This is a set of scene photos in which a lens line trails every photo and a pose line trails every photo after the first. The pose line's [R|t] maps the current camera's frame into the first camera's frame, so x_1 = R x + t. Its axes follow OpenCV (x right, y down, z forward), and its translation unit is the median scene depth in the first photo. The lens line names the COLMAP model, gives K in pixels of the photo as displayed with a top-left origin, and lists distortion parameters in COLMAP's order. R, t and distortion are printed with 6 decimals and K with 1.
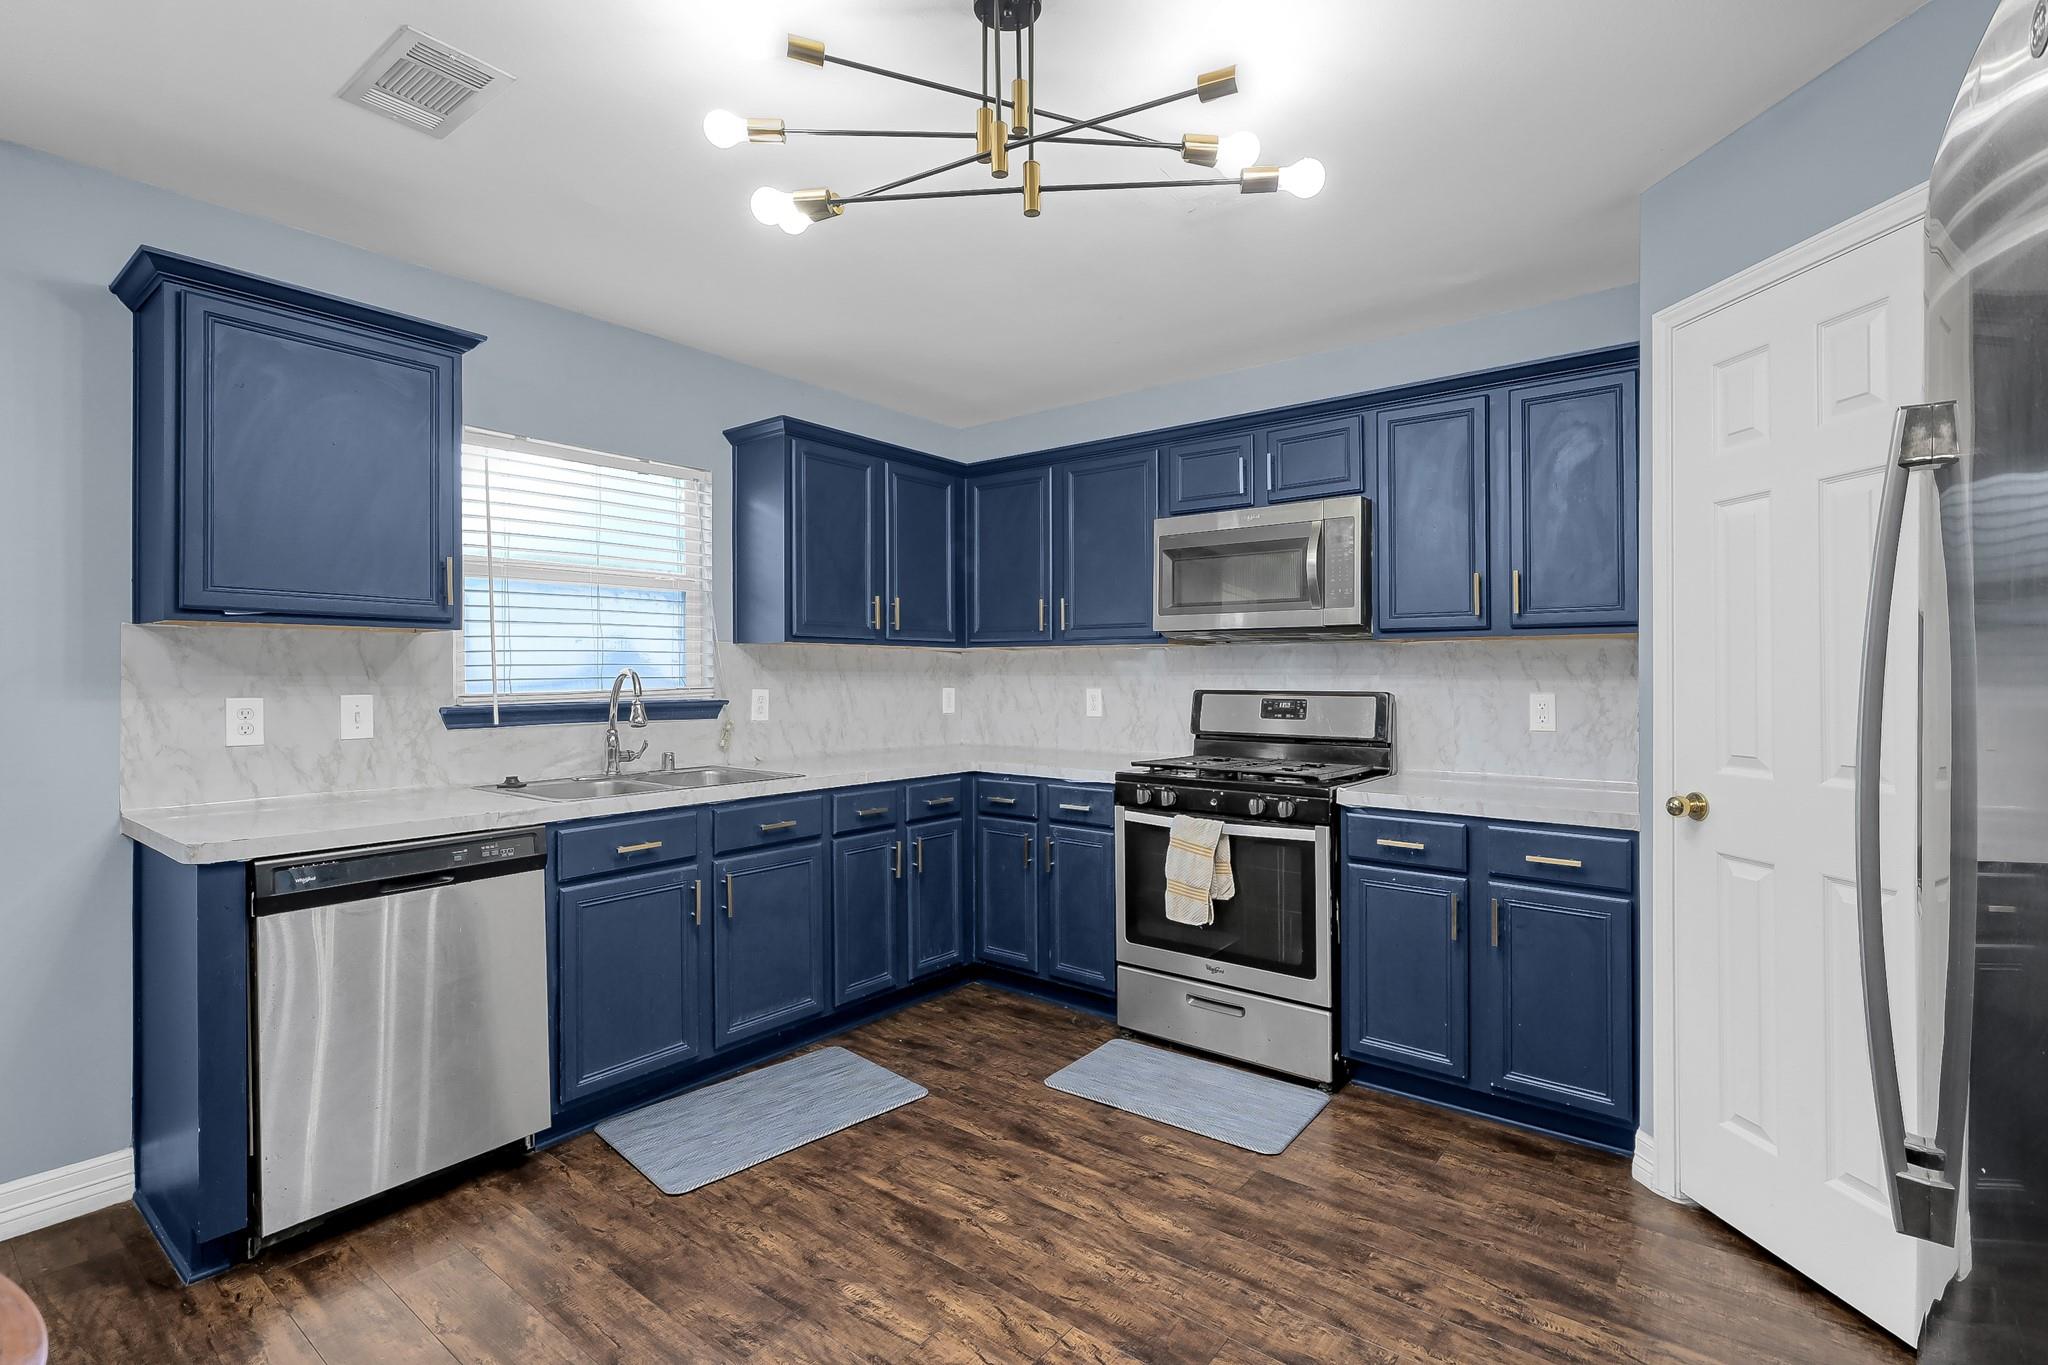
lens RADIAL K [[946.5, 0, 1019.8], [0, 946.5, 669.2], [0, 0, 1]] dist [-0.004860, -0.001414]
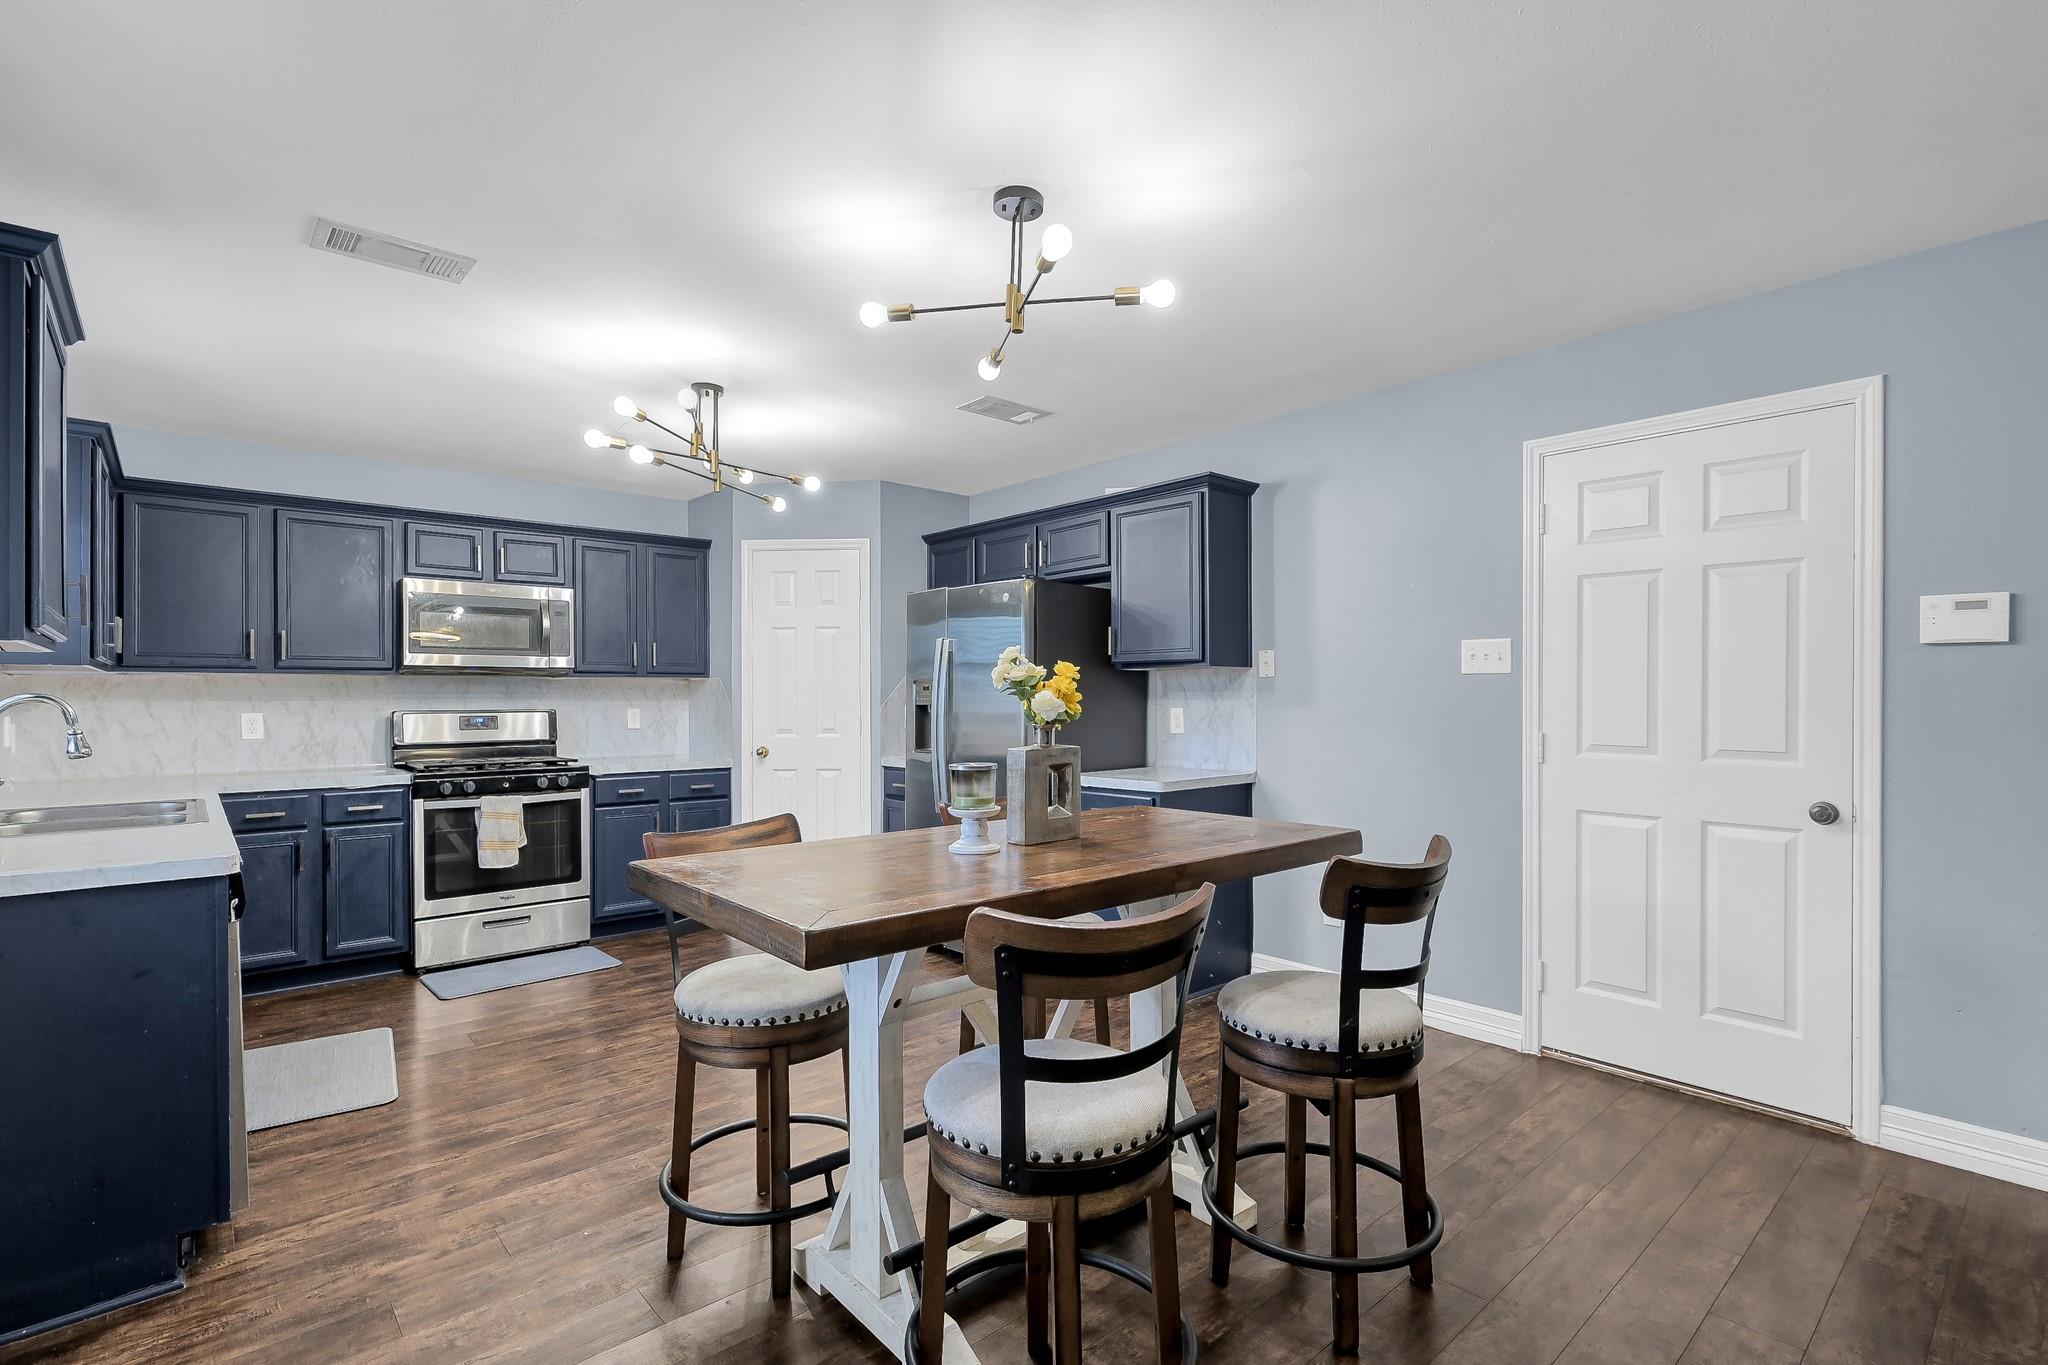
lens RADIAL K [[946.5, 0, 1011.9], [0, 946.5, 697.9], [0, 0, 1]] dist [-0.004860, -0.001414]
pose [[0.191724, -0.003356, 0.981443, -1.090074], [-0.000599, 0.999994, 0.003537, -0.000818], [-0.981449, -0.001266, 0.191720, -0.060118]]
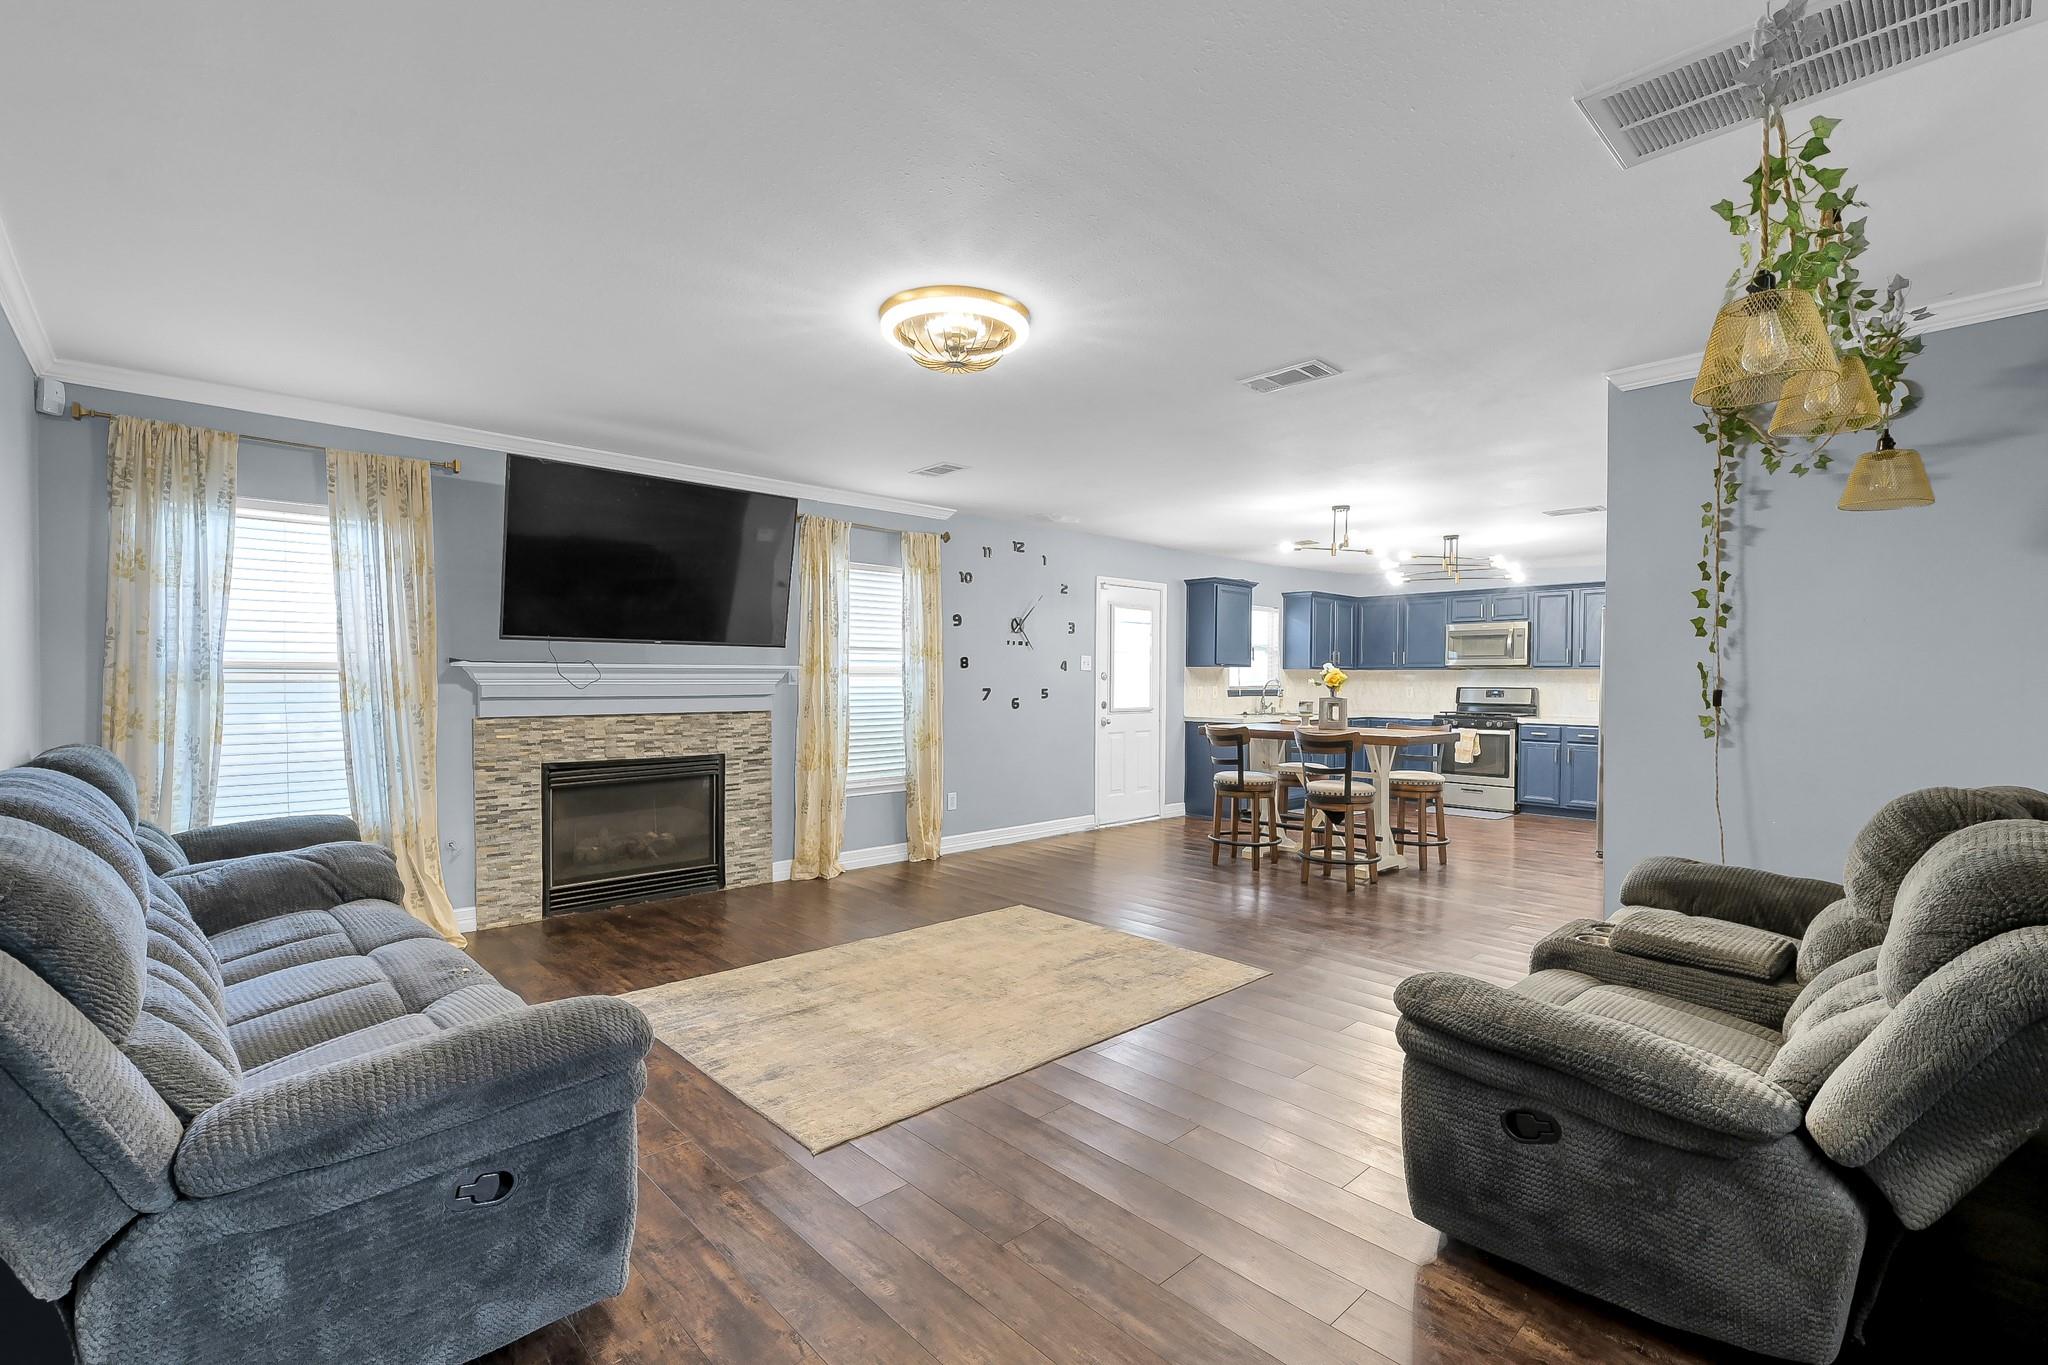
lens RADIAL K [[890.4, 0, 1032.9], [0, 890.4, 690.3], [0, 0, 1]] dist [-0.000222, -0.000069]
pose [[0.988601, 0.006876, -0.150401, -0.748259], [-0.004254, 0.999834, 0.017744, -0.009684], [0.150498, -0.016902, 0.988466, -1.994720]]
